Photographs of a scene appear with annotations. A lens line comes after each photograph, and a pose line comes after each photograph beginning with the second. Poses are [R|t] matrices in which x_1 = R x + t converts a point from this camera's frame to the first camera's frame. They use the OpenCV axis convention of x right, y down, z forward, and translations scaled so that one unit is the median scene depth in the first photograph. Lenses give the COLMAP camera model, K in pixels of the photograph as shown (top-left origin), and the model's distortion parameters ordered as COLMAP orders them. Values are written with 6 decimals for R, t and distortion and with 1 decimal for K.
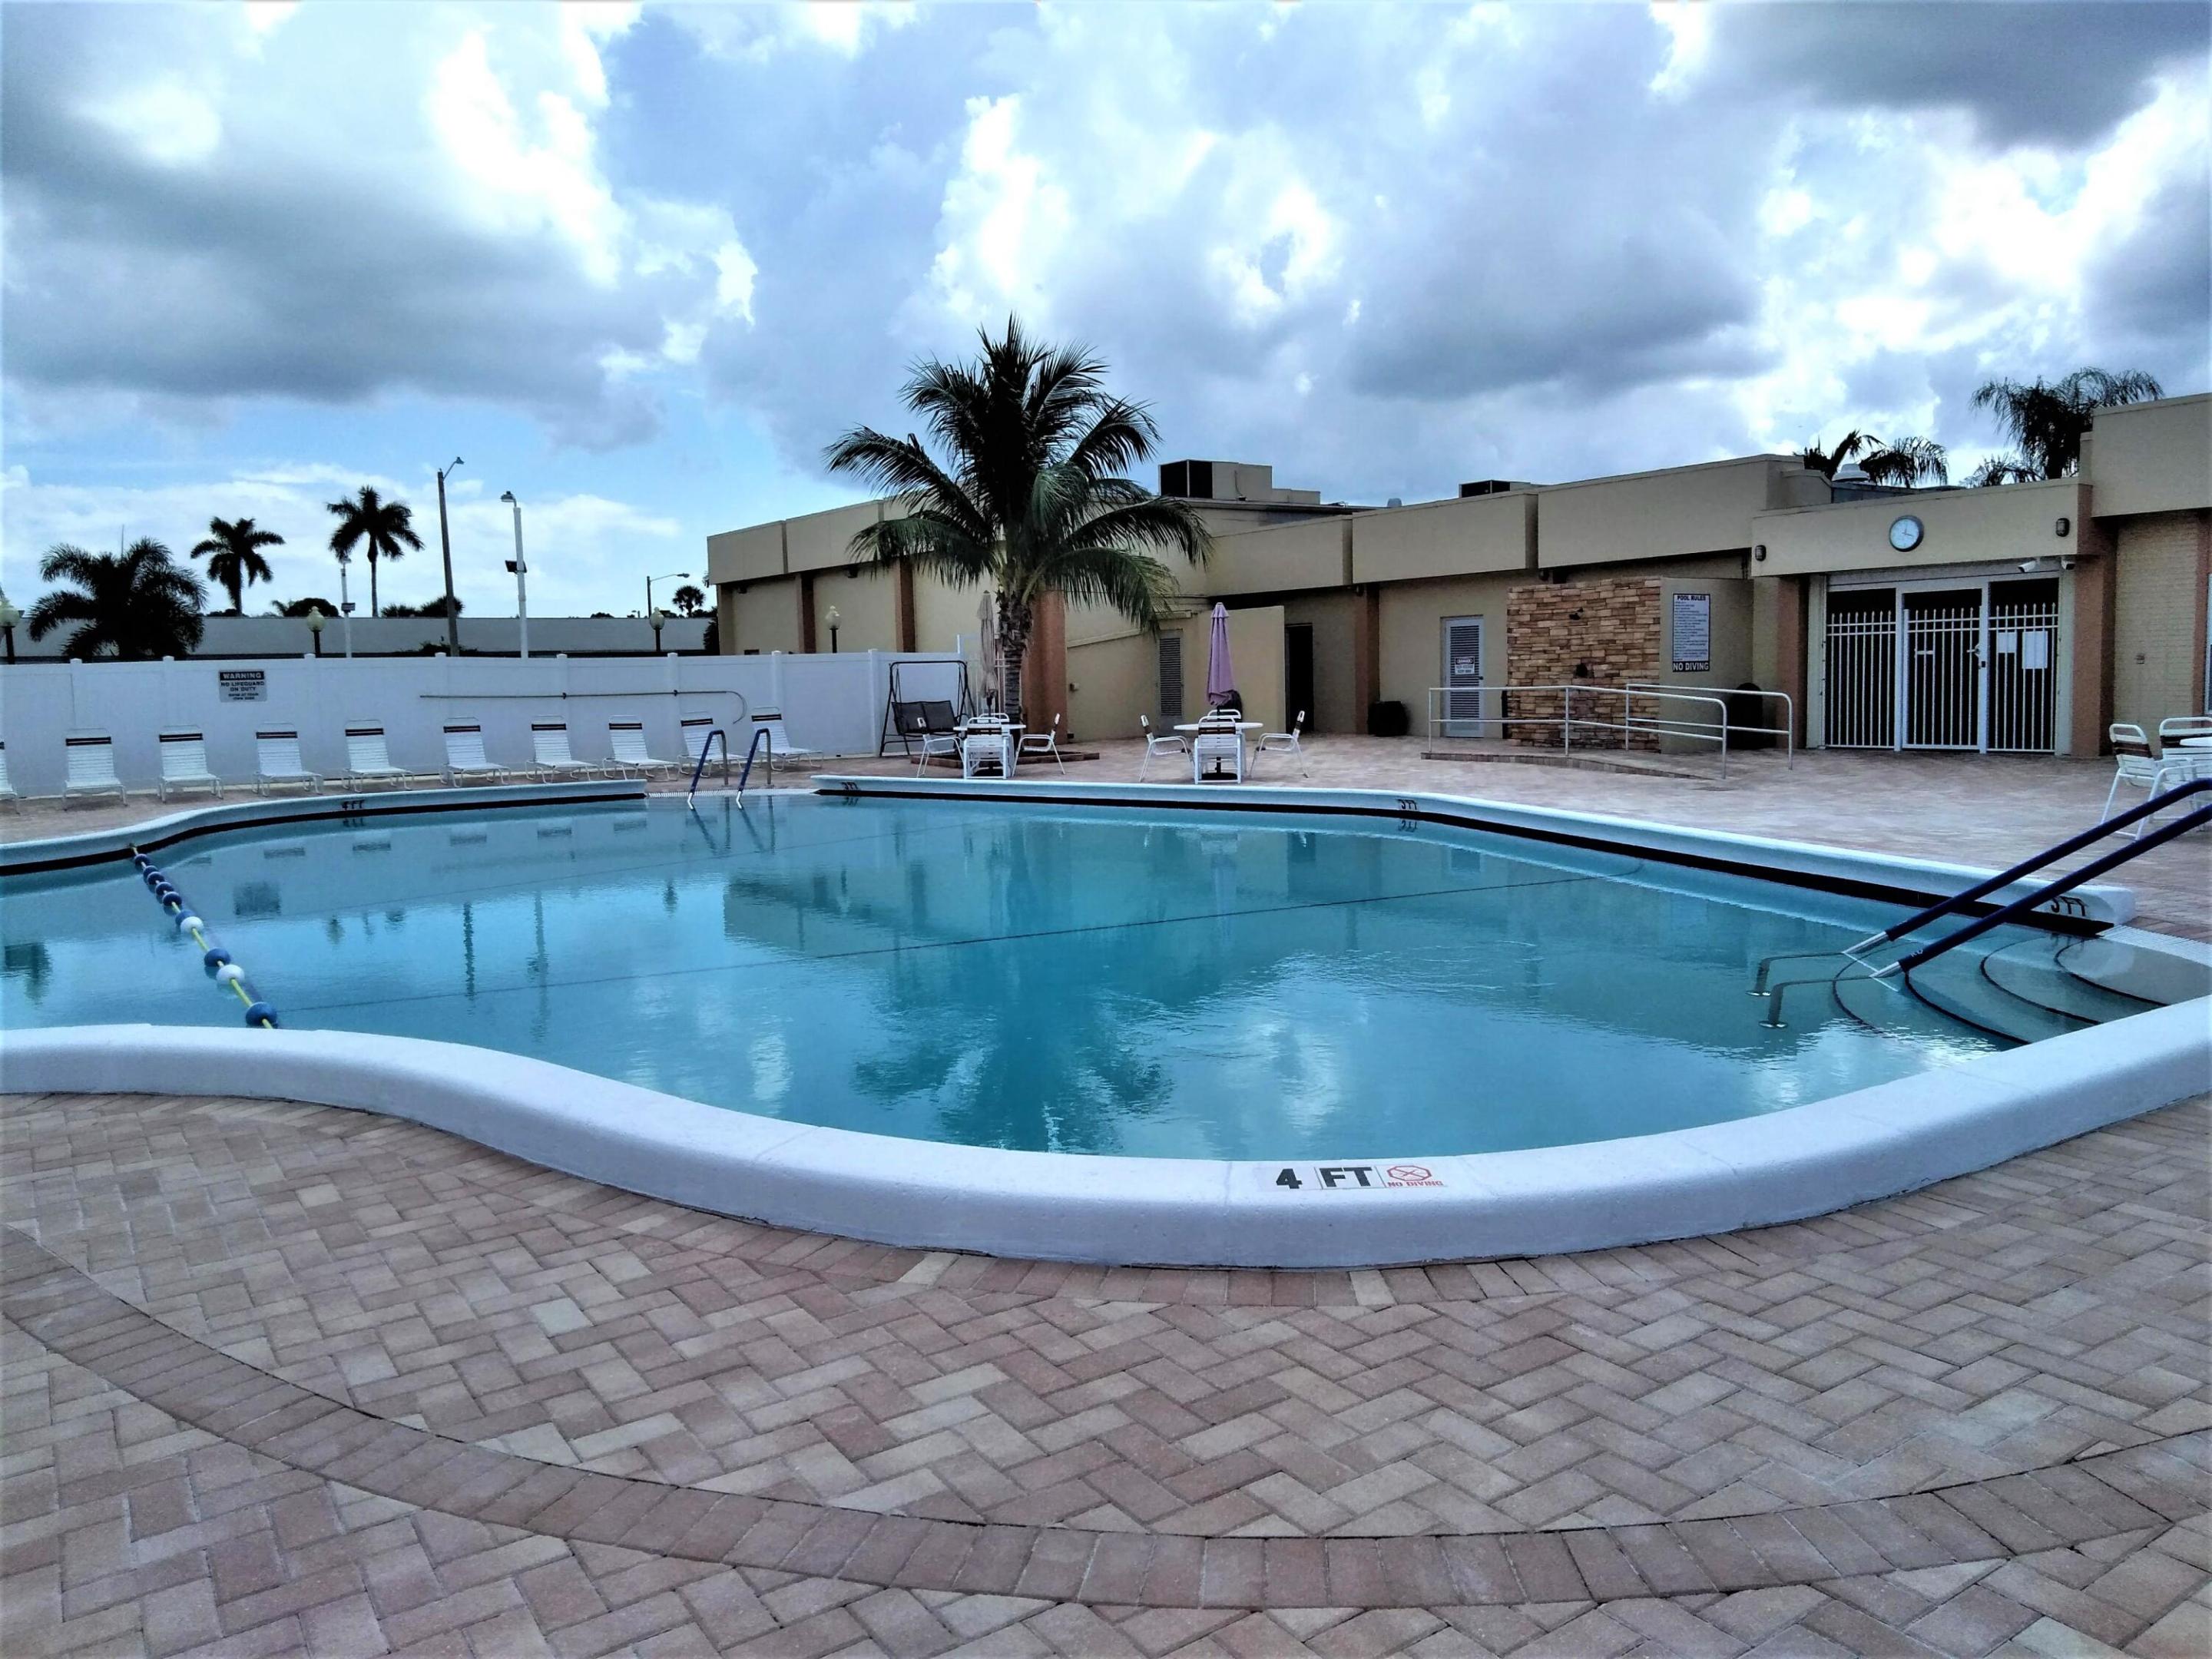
lens RADIAL K [[1690.0, 0, 1106.0], [0, 1690.0, 829.5], [0, 0, 1]] dist [0.048053, -0.117682]
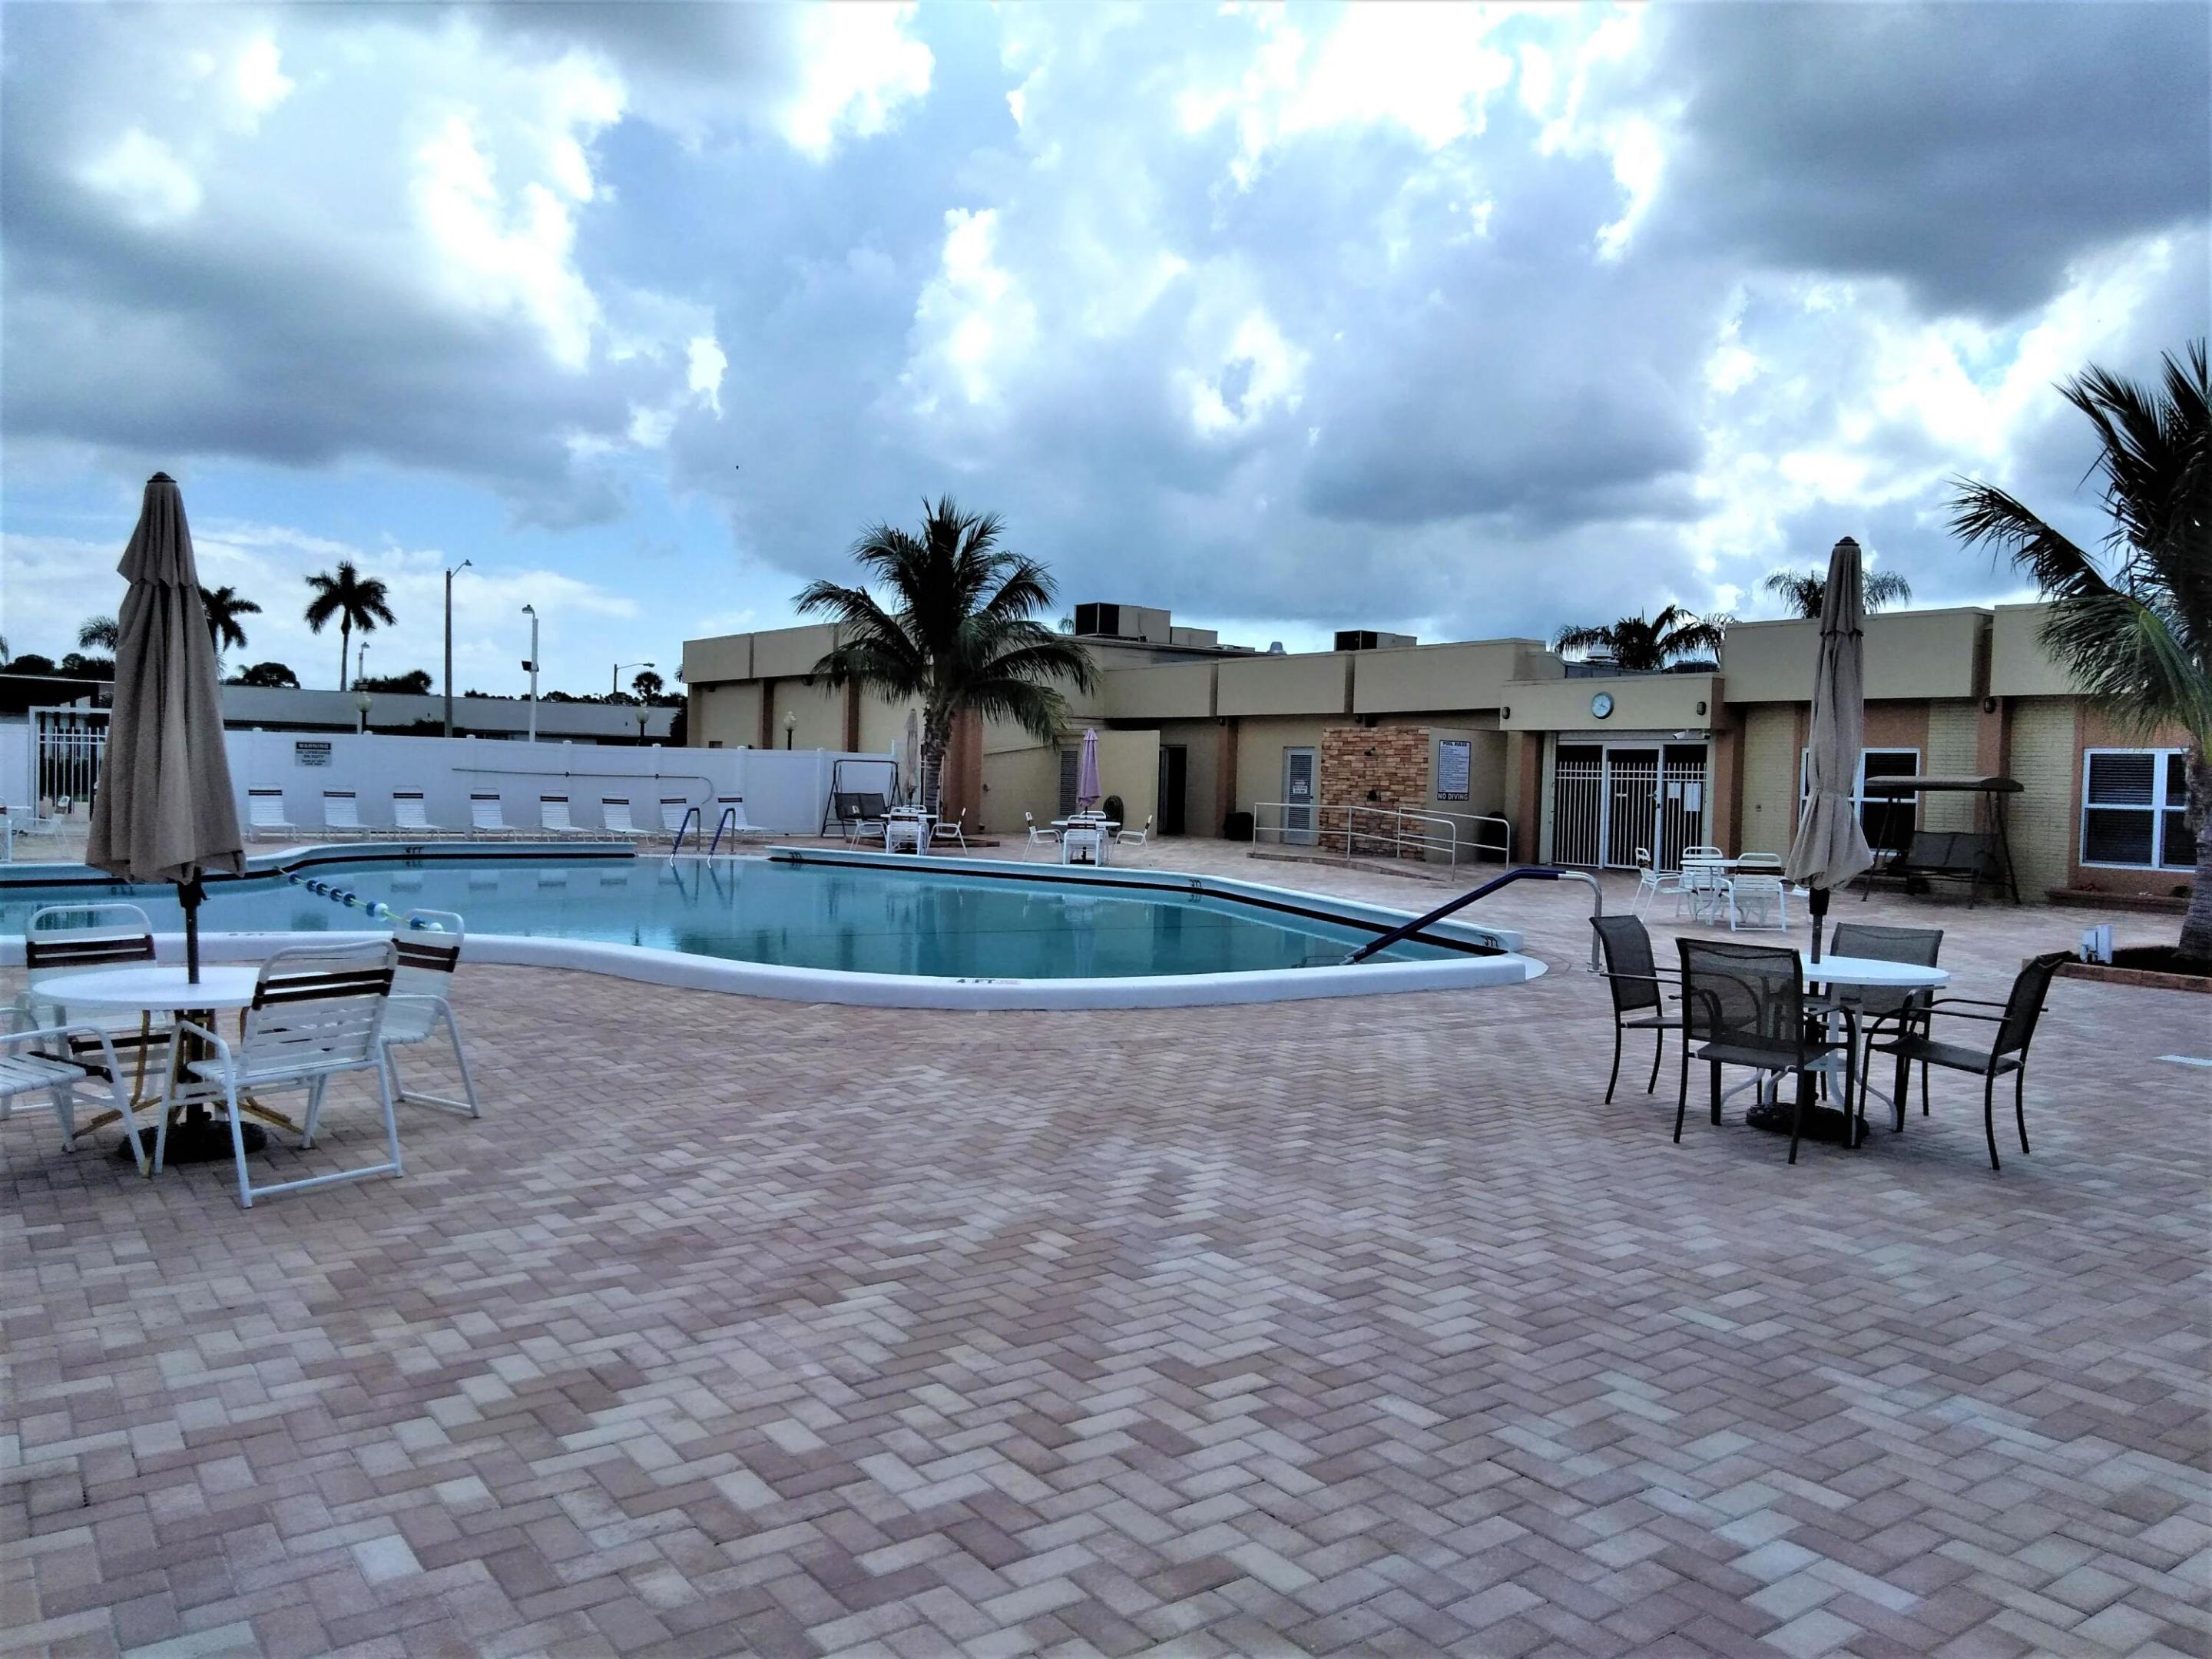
lens RADIAL K [[1706.6, 0, 1133.2], [0, 1706.6, 830.8], [0, 0, 1]] dist [0.005957, 0.001589]
pose [[0.997700, 0.049456, 0.046352, 0.033279], [-0.046590, 0.997051, -0.060983, 0.017493], [-0.049231, 0.058683, 0.997062, -0.237910]]
